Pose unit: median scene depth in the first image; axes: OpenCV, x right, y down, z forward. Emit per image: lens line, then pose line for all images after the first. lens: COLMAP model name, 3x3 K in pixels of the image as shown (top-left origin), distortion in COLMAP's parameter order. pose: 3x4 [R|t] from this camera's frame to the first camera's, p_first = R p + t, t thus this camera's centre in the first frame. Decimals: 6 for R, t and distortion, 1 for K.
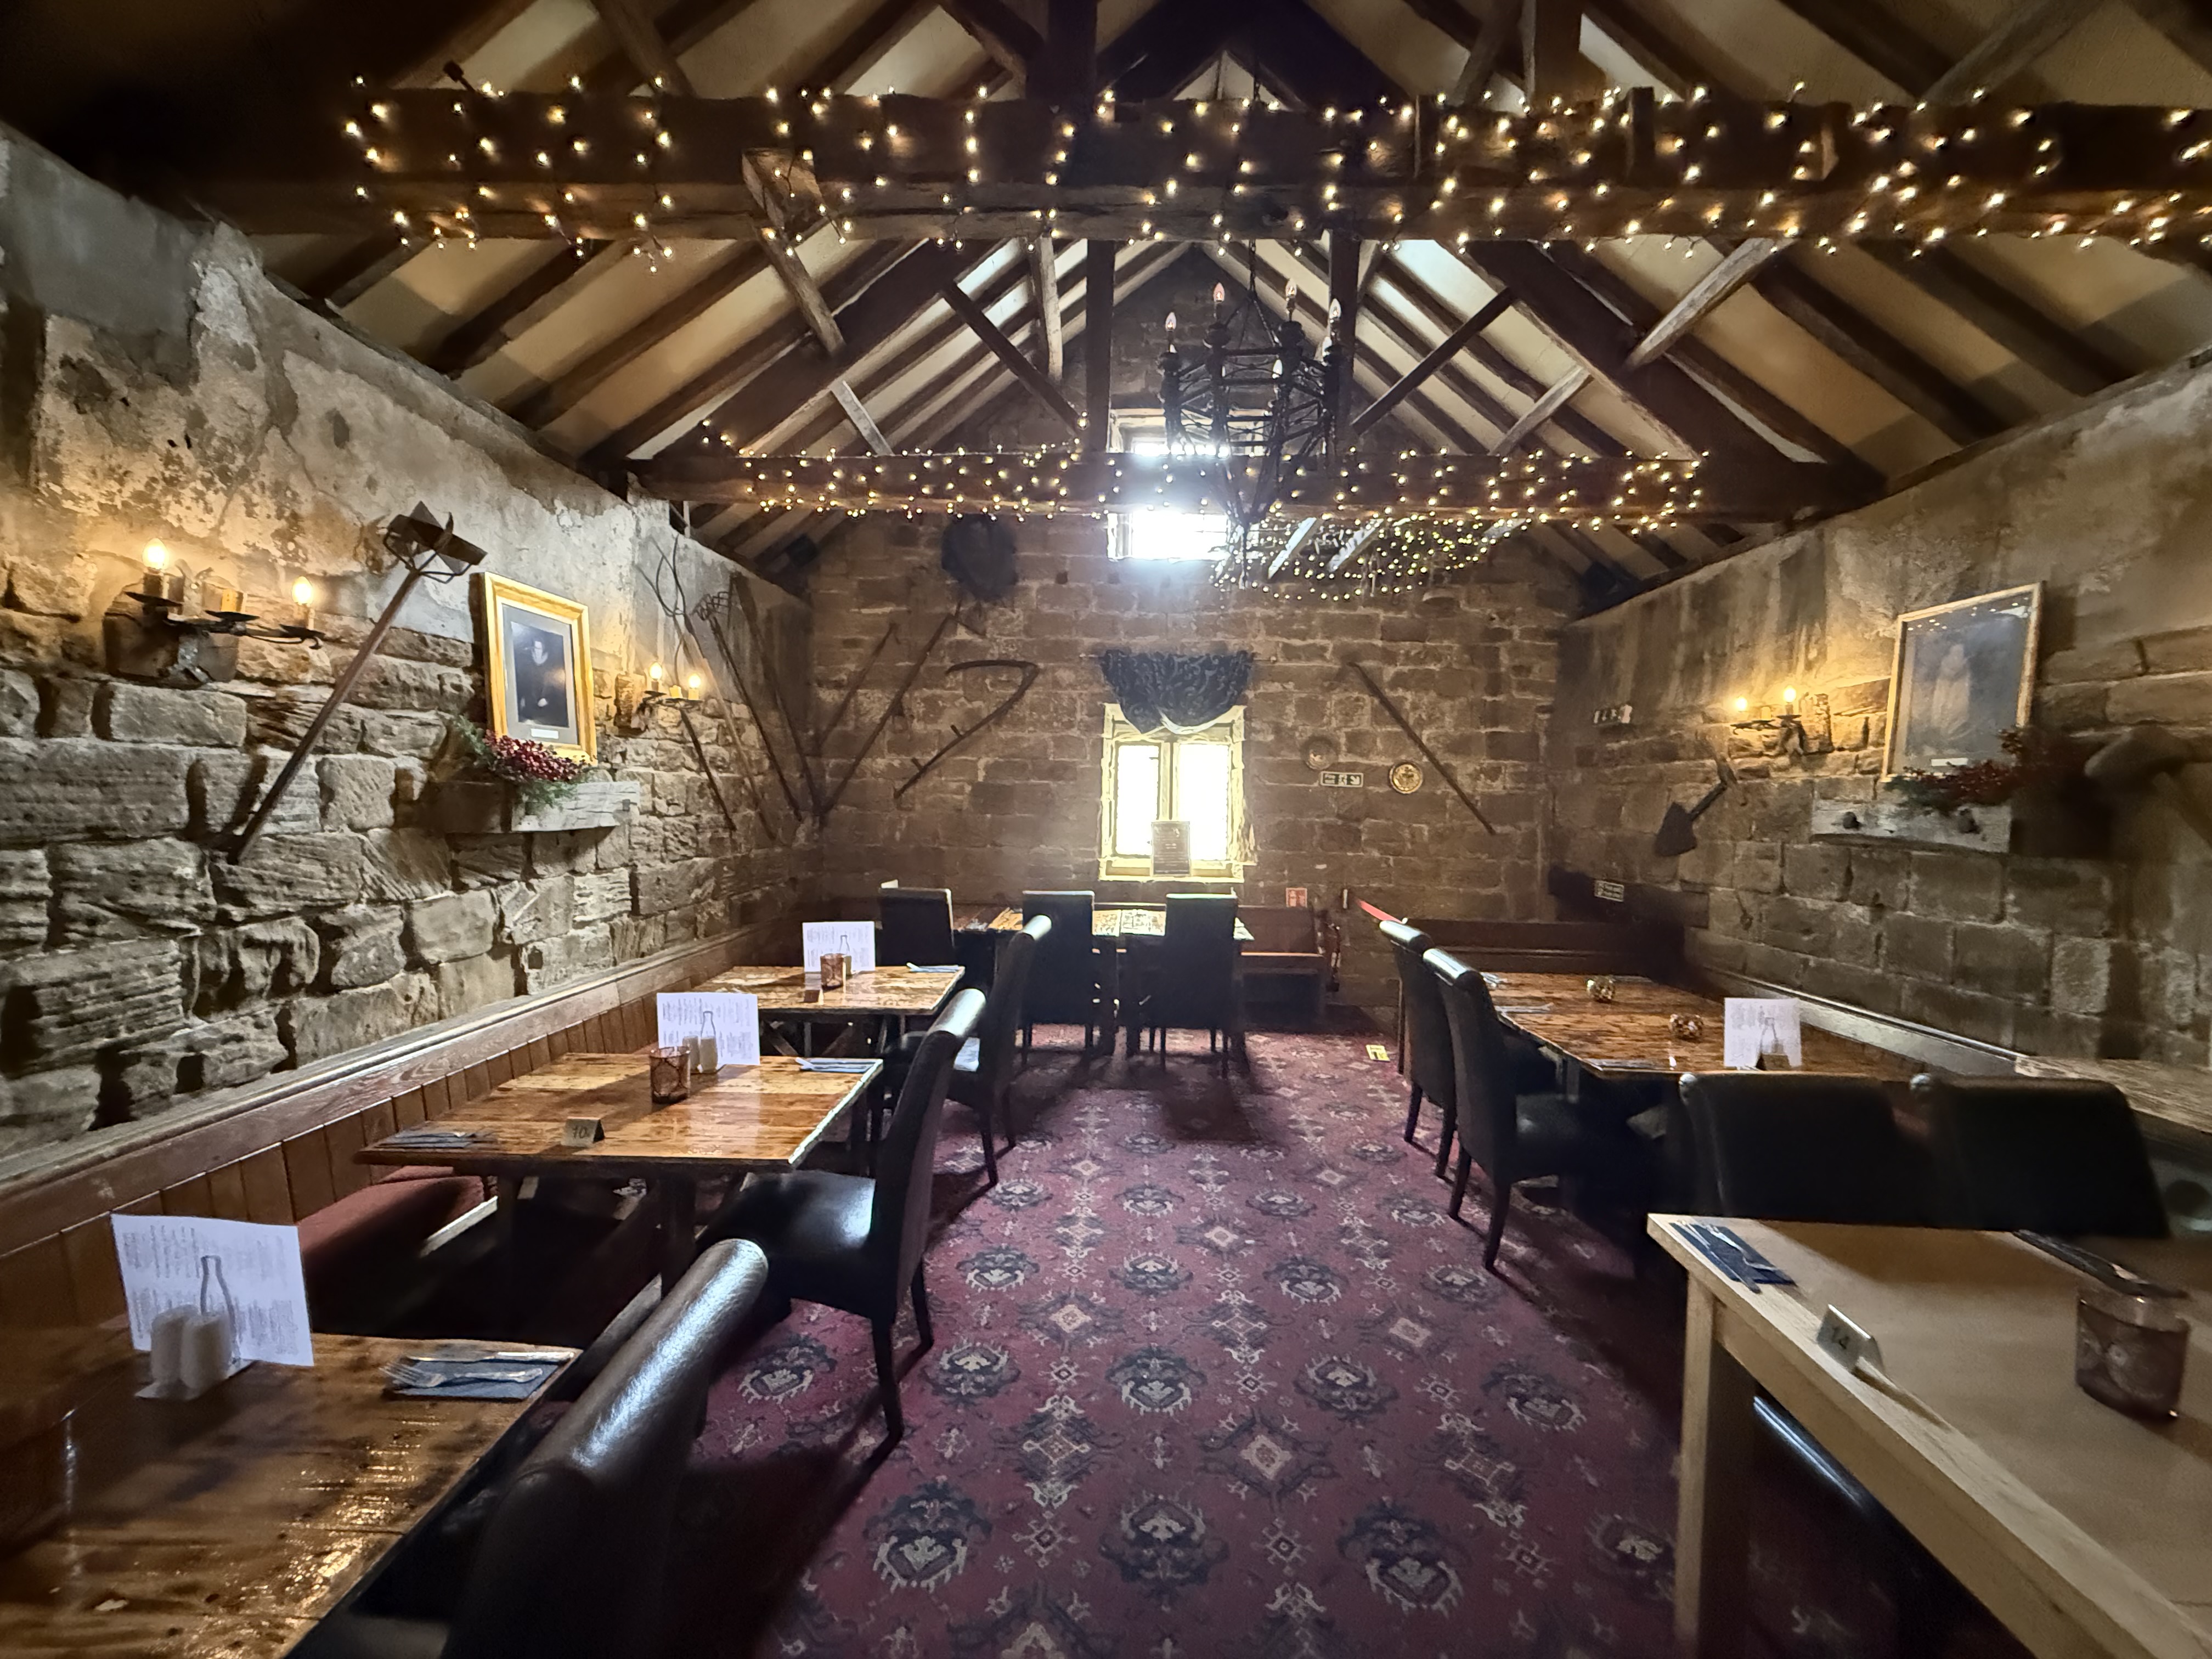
lens RADIAL K [[885.5, 0, 1106.7], [0, 885.5, 824.6], [0, 0, 1]] dist [0.001582, 0.000192]
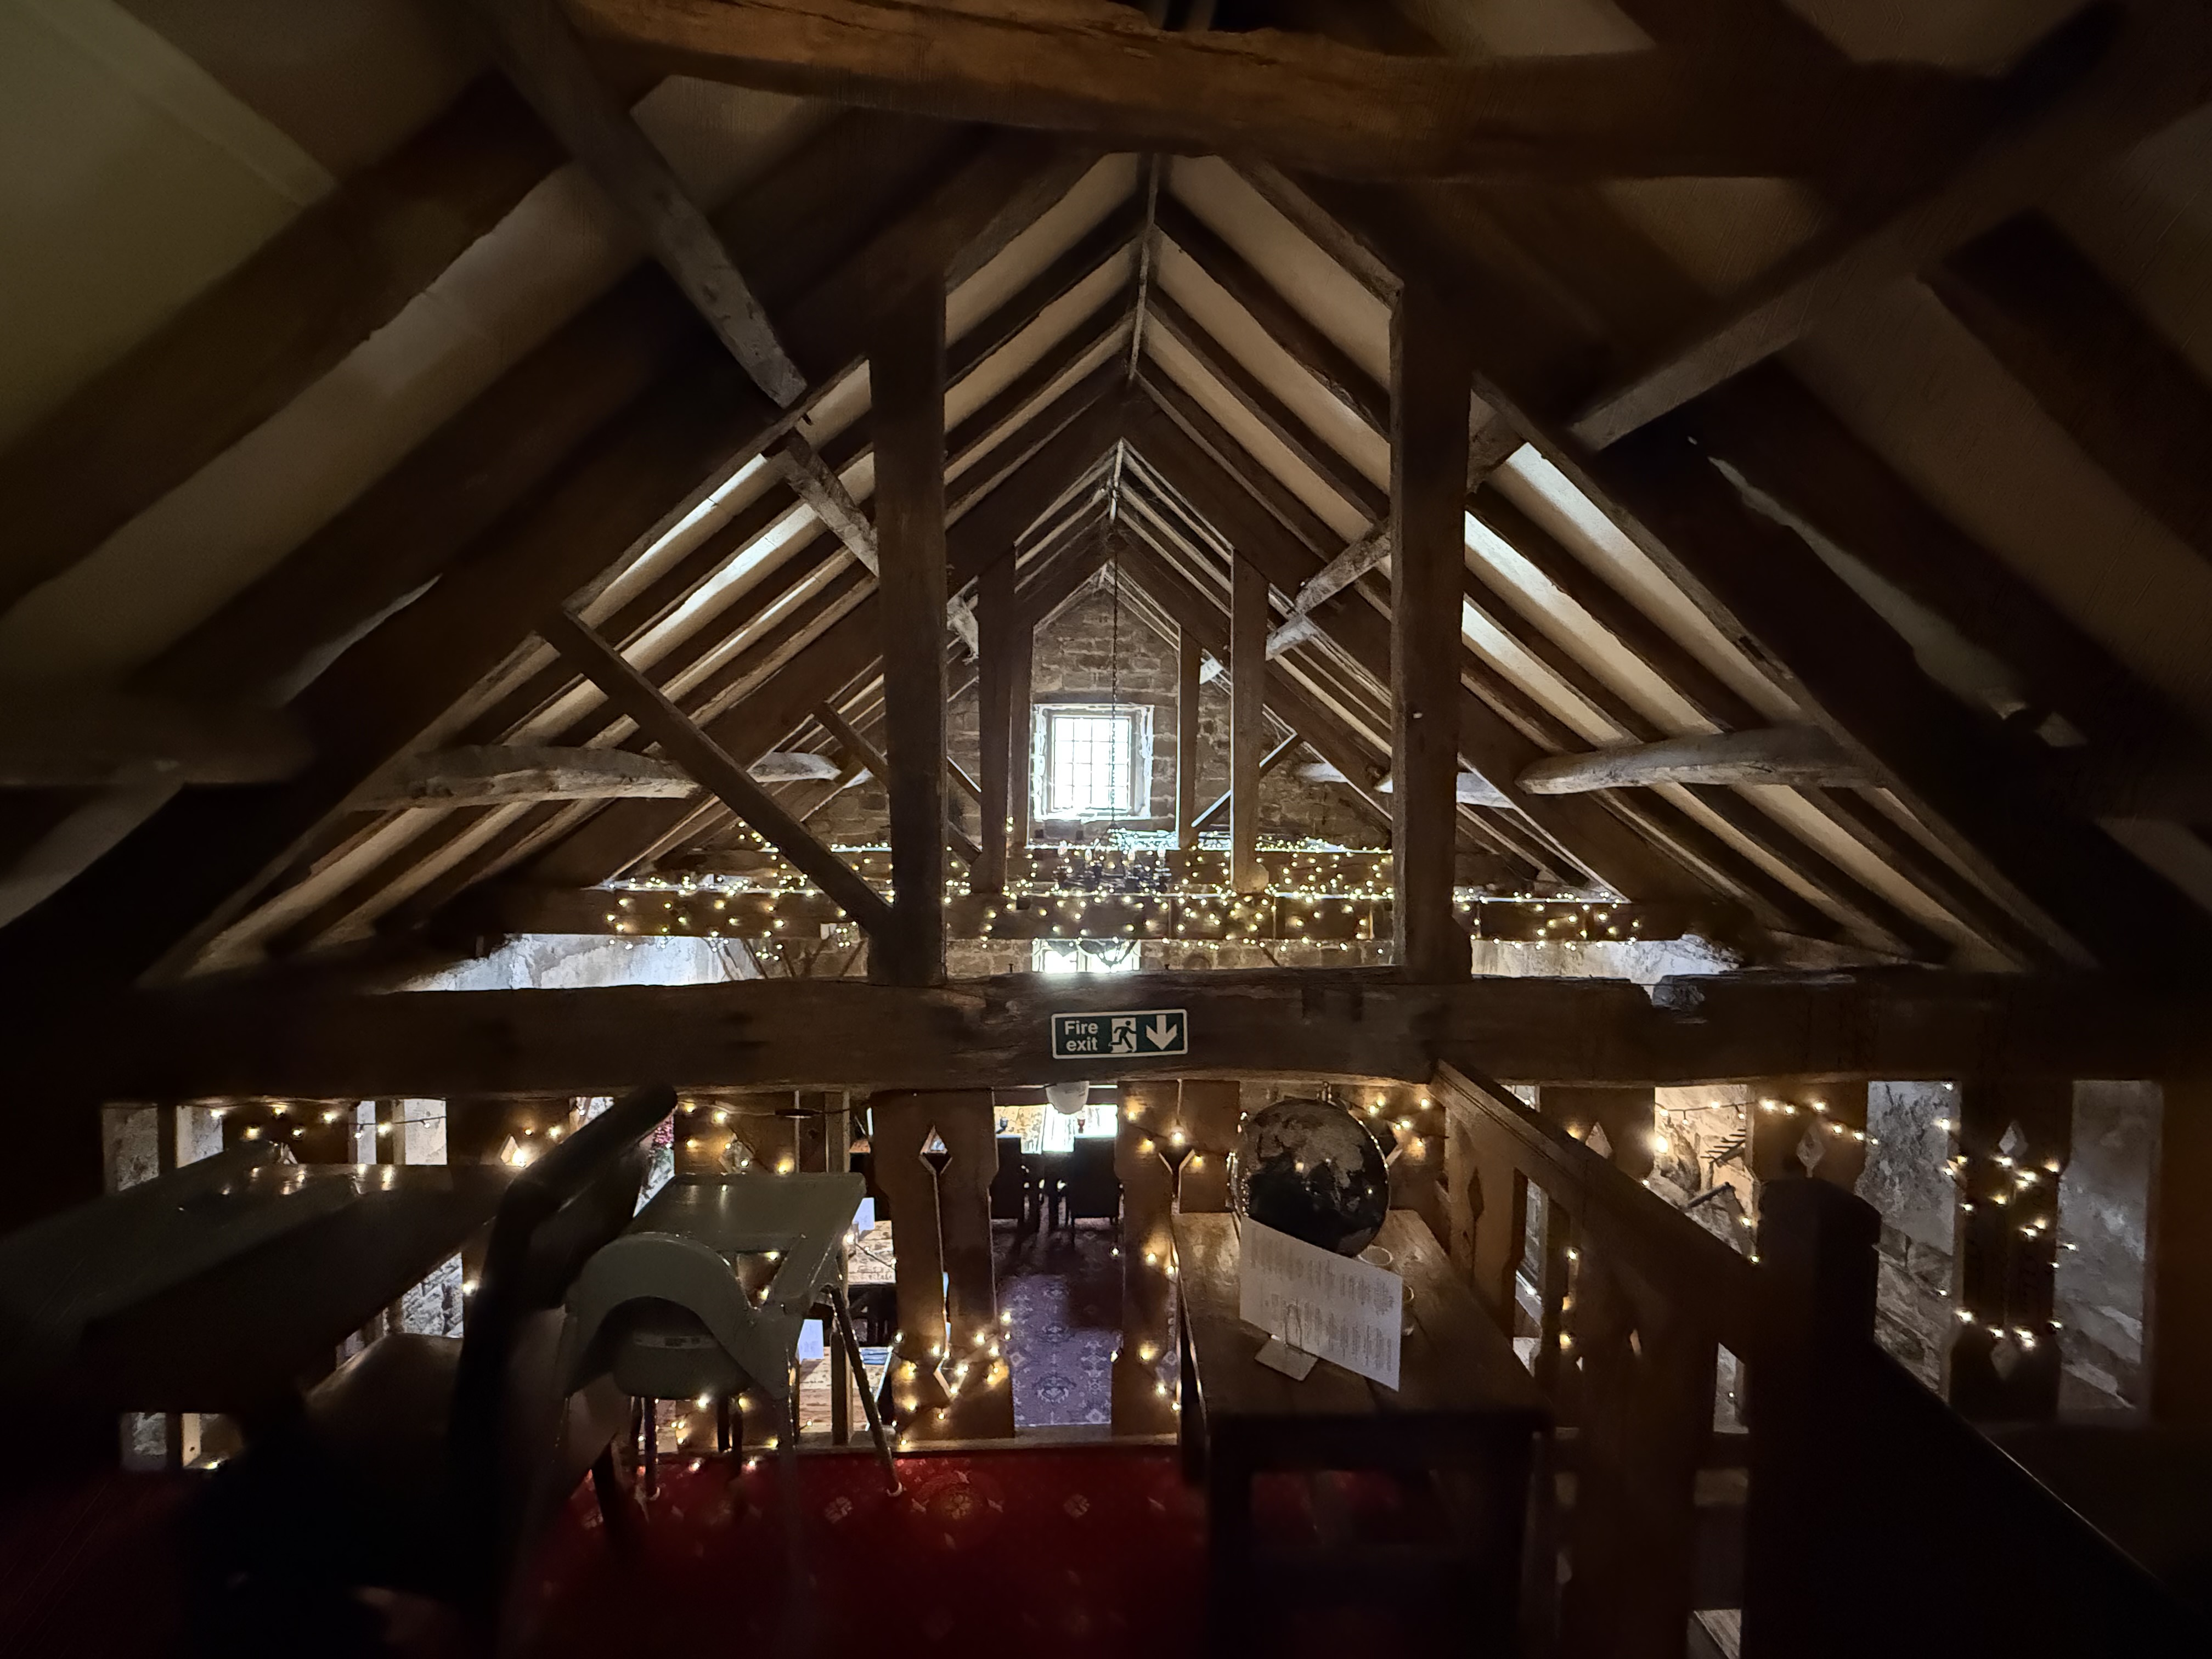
lens RADIAL K [[885.5, 0, 1104.6], [0, 885.5, 824.9], [0, 0, 1]] dist [0.001582, 0.000192]
pose [[0.998270, -0.010206, 0.057905, 0.051838], [0.008842, 0.999678, 0.023774, -0.576214], [-0.058129, -0.023220, 0.998039, -0.530412]]
